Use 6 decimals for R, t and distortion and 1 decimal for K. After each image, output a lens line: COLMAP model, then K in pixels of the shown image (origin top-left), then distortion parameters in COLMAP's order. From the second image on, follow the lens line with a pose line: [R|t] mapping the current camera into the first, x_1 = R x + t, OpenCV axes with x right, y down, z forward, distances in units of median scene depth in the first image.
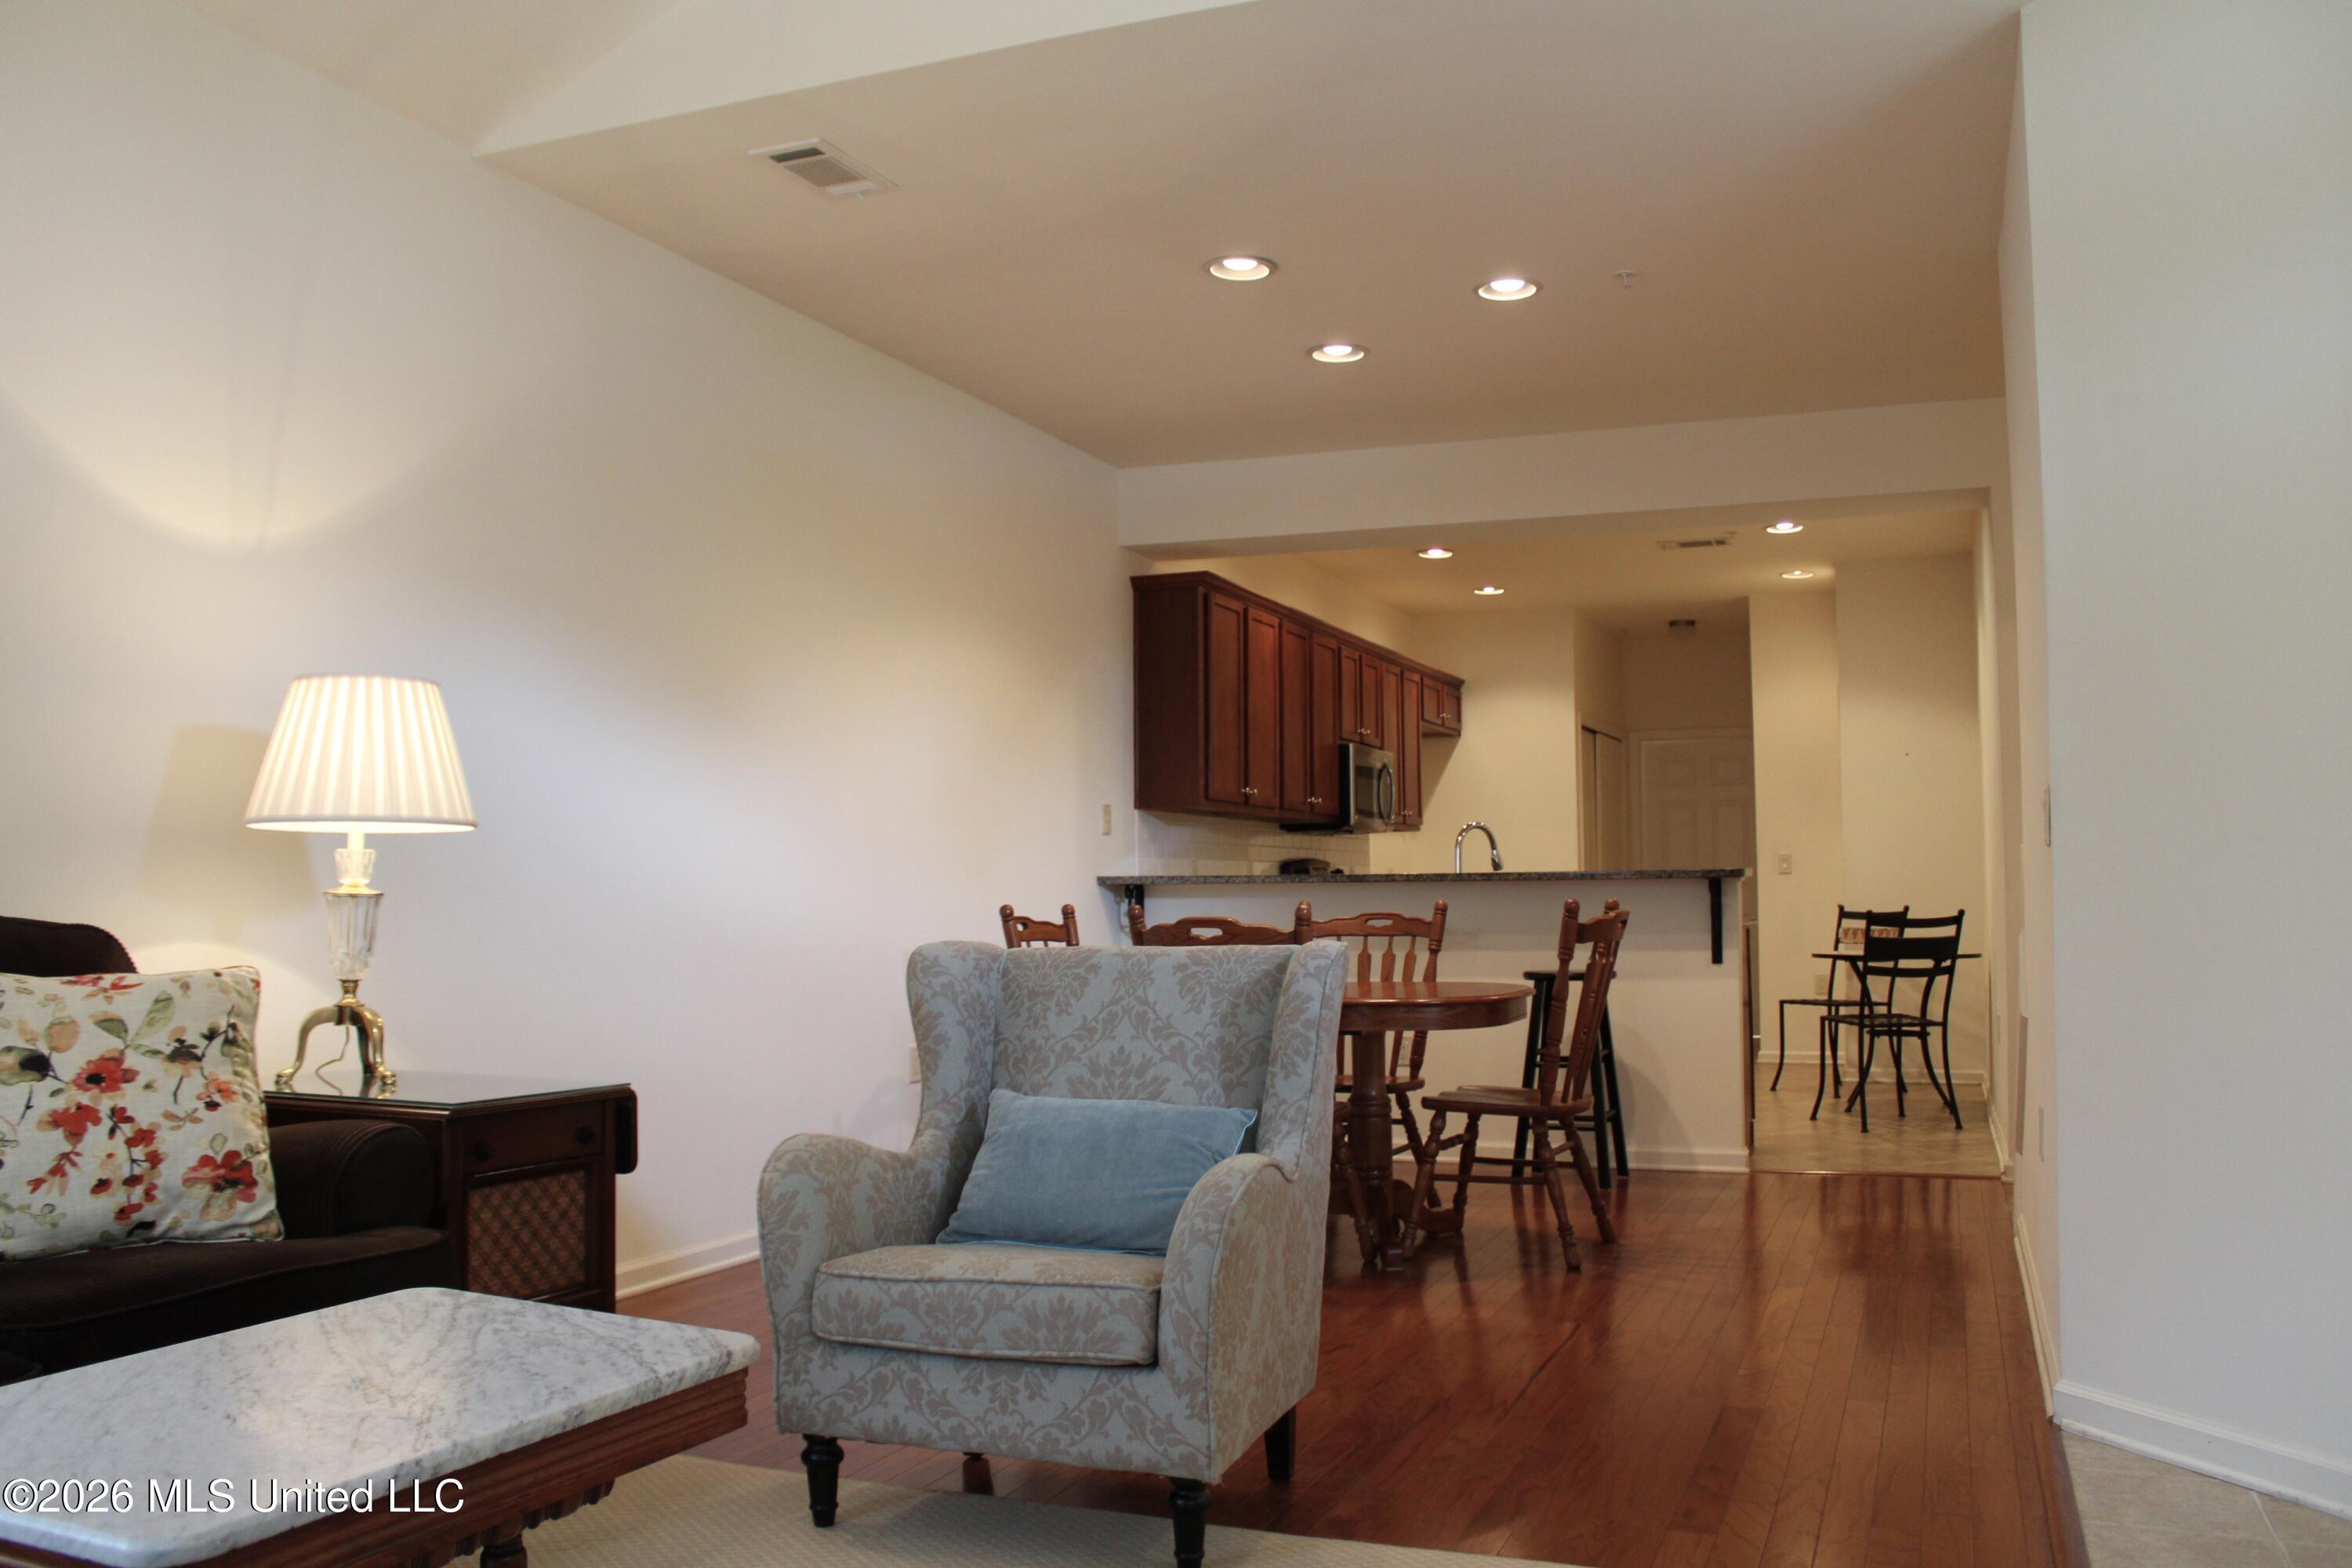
lens RADIAL K [[1962.4, 0, 1151.4], [0, 1962.4, 772.4], [0, 0, 1]] dist [-0.176652, 0.161756]
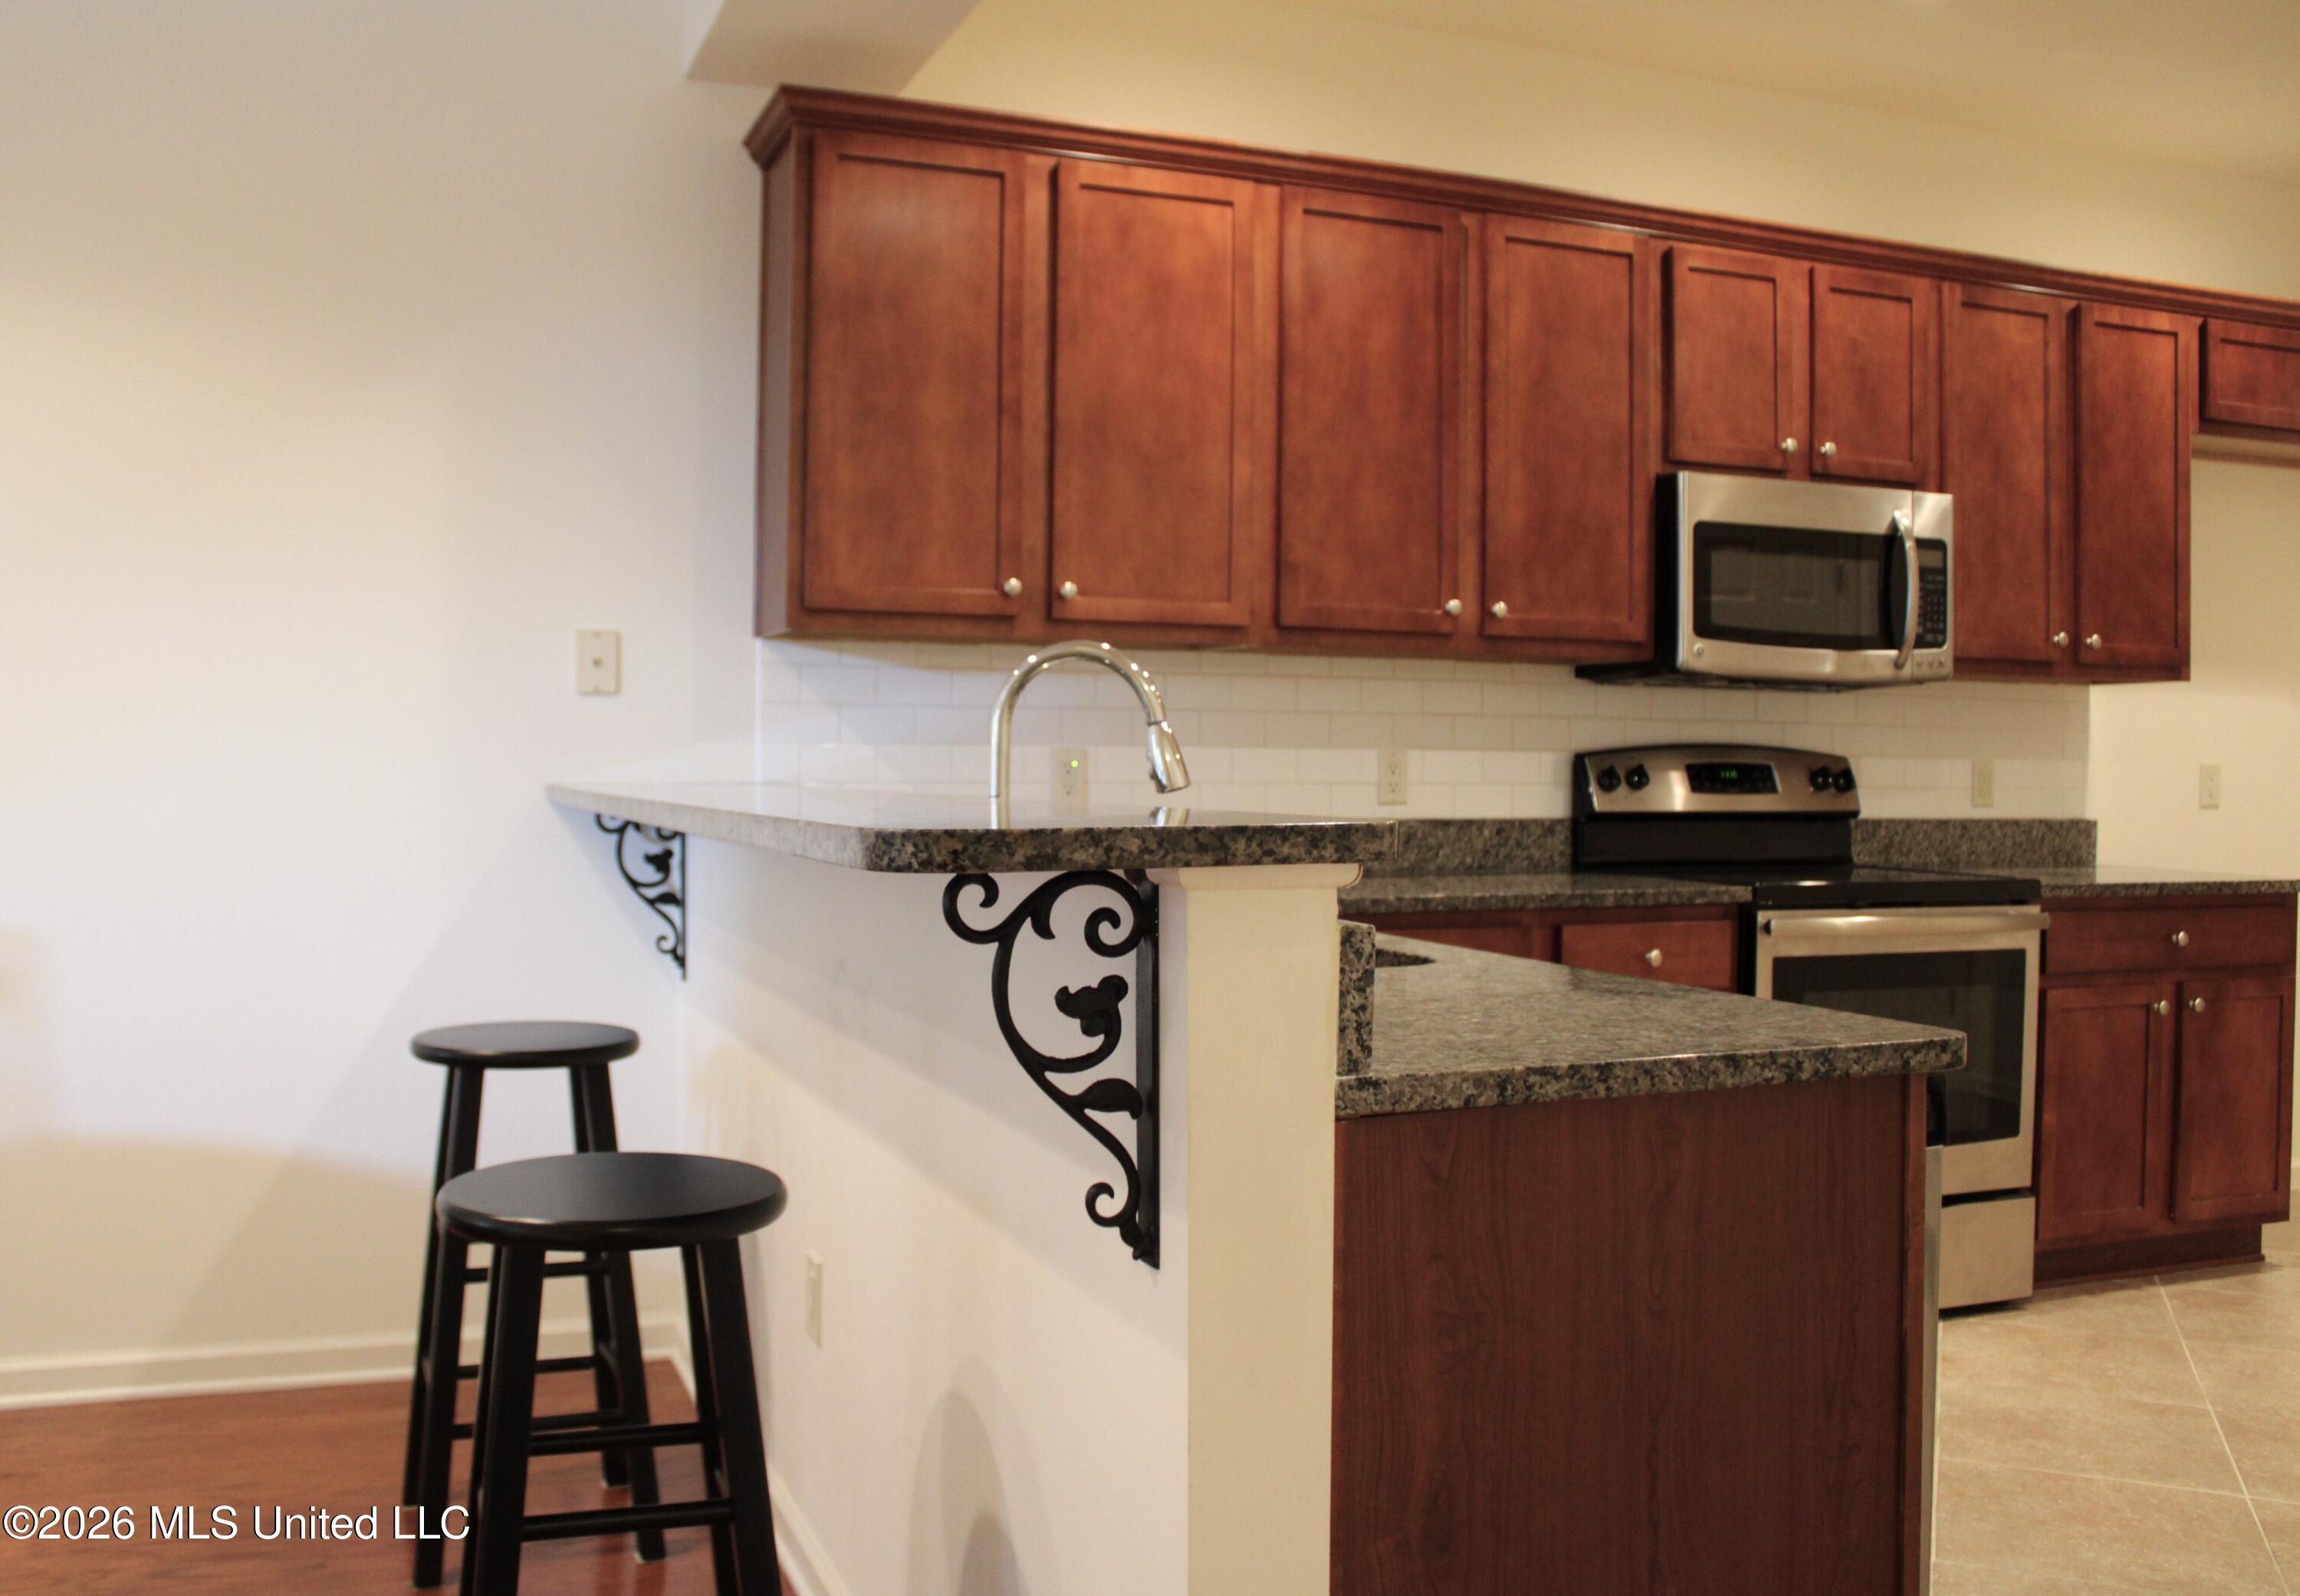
lens RADIAL K [[1981.0, 0, 1114.7], [0, 1981.0, 788.6], [0, 0, 1]] dist [-0.164892, 0.155960]
pose [[0.678432, 0.017831, -0.734446, 0.367898], [0.032652, 0.997986, 0.054390, 0.029626], [0.733937, -0.060881, 0.676484, 0.699103]]
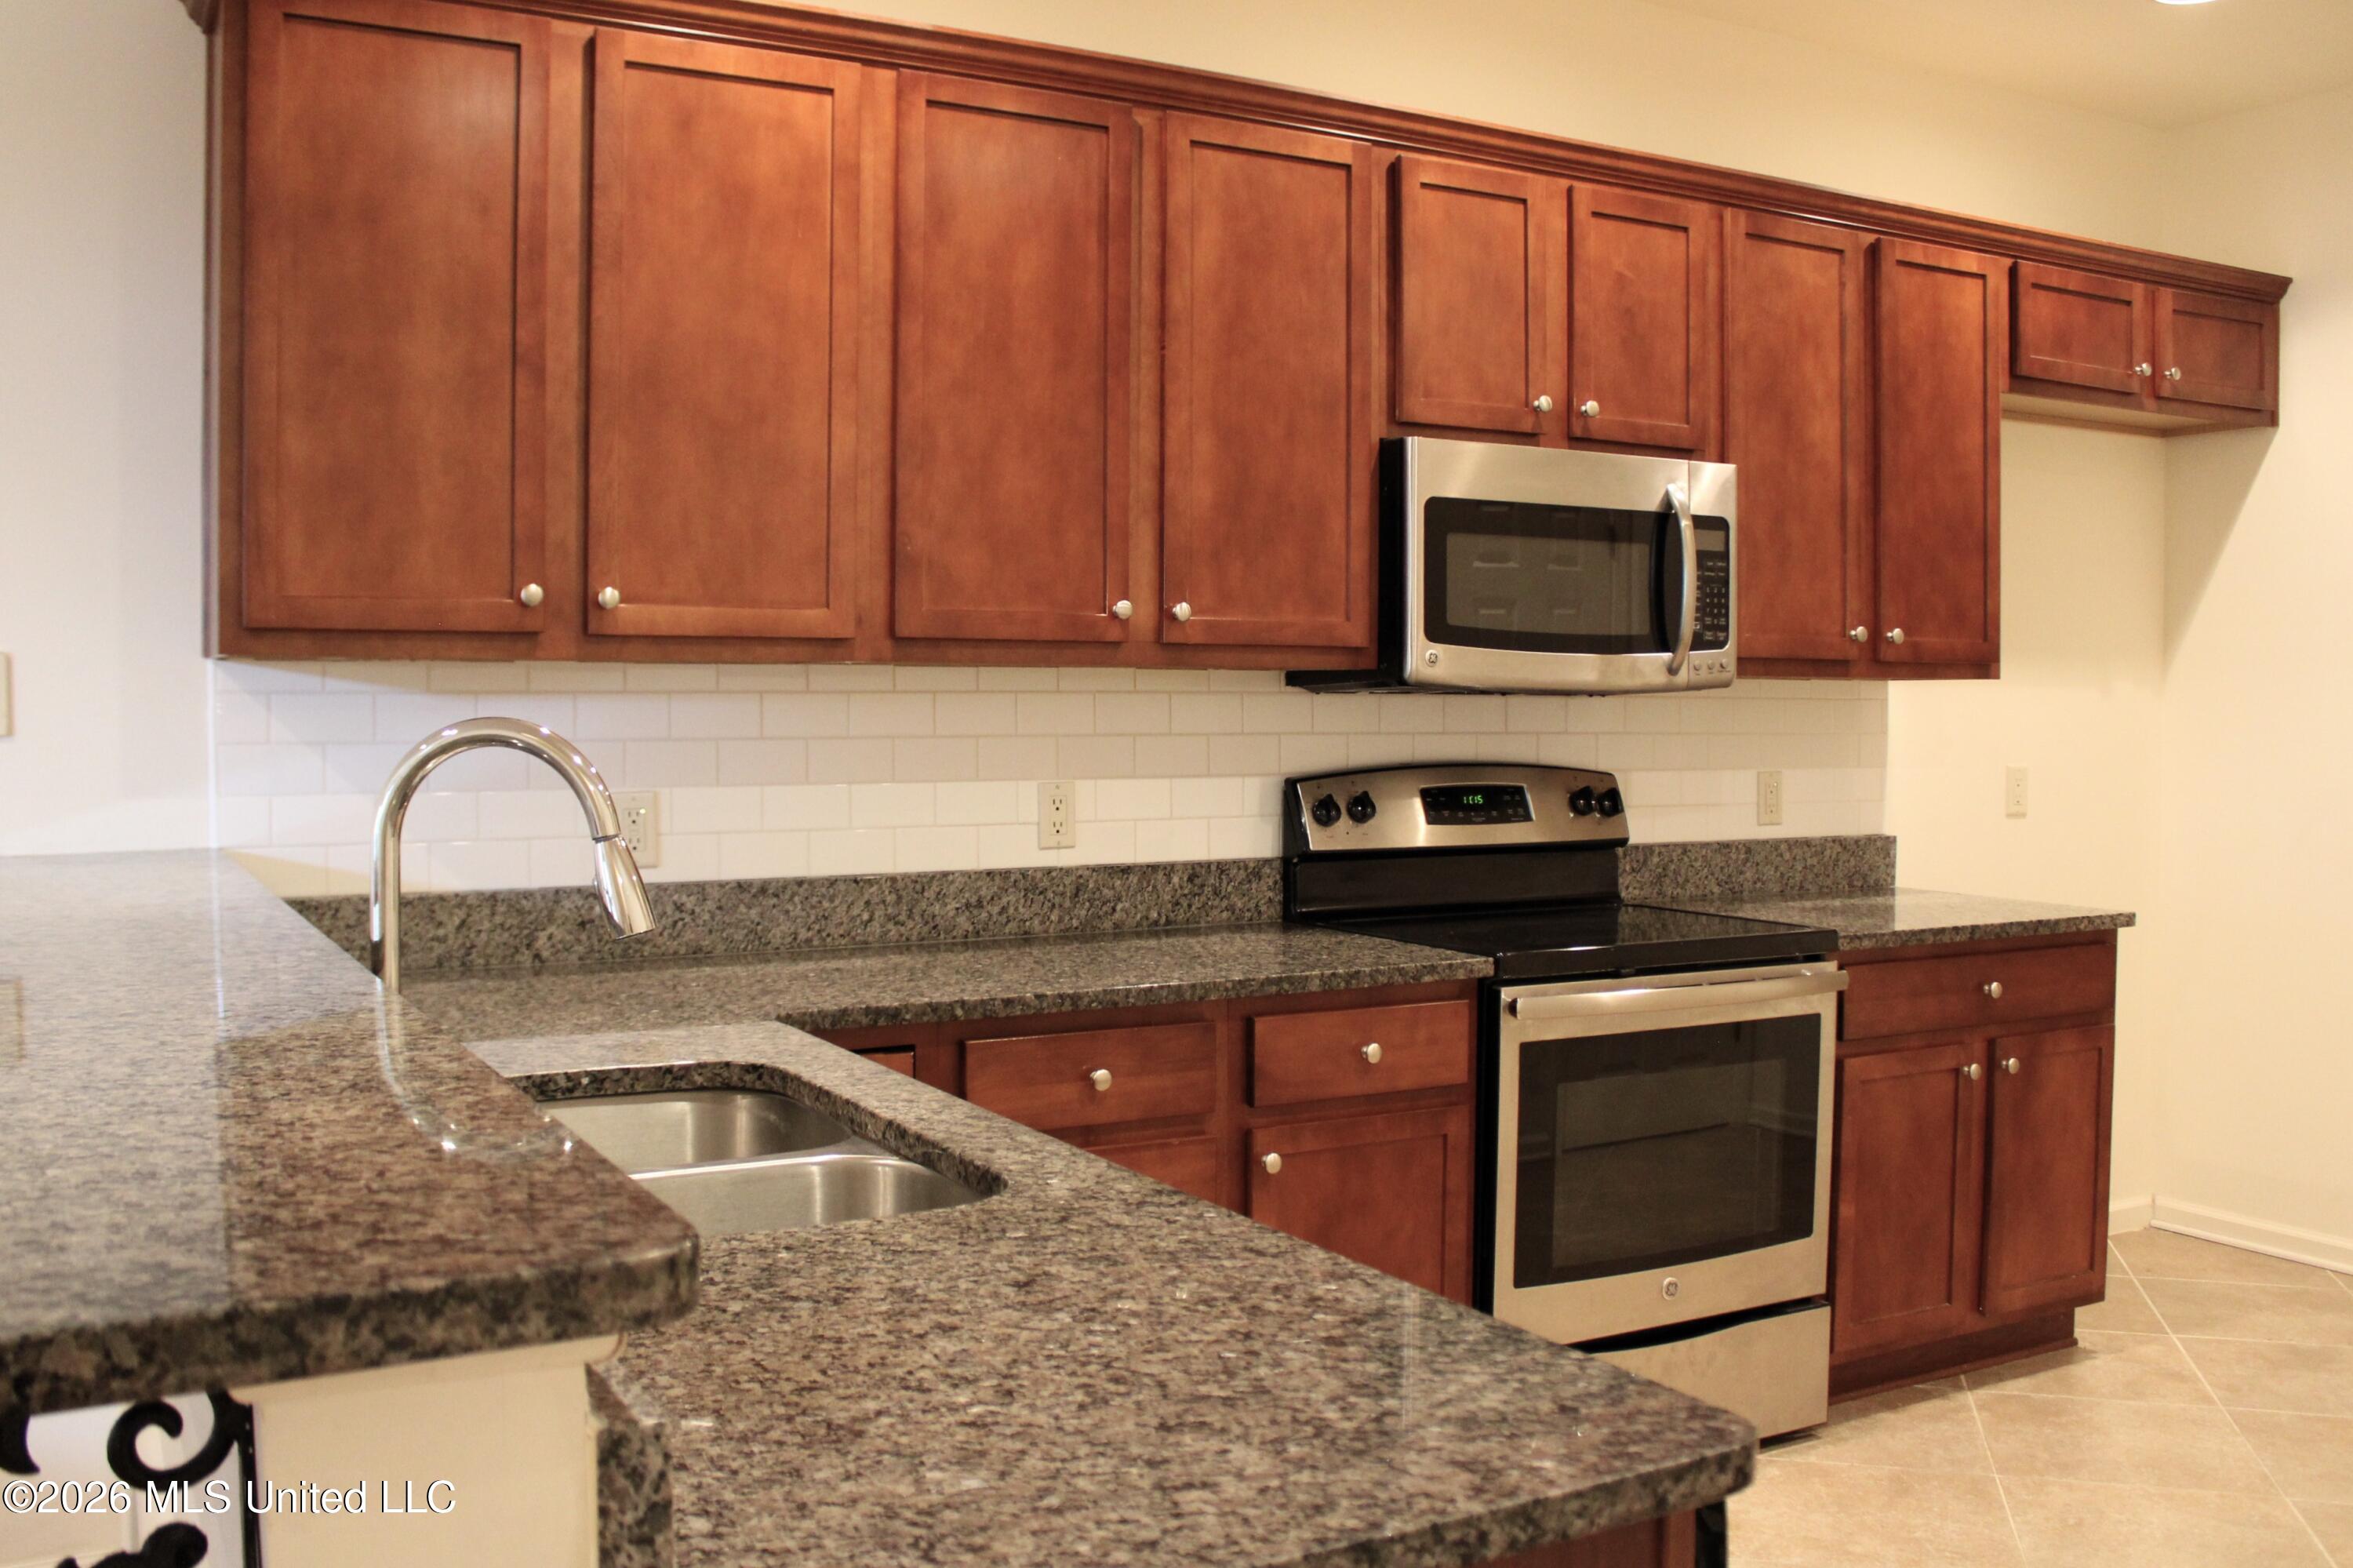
lens RADIAL K [[2063.2, 0, 1176.5], [0, 2063.2, 784.0], [0, 0, 1]] dist [-0.167598, 0.167594]
pose [[0.776316, 0.029155, -0.629669, 0.332157], [0.033130, 0.995662, 0.086947, 0.014583], [0.629472, -0.088359, 0.771983, 0.779158]]
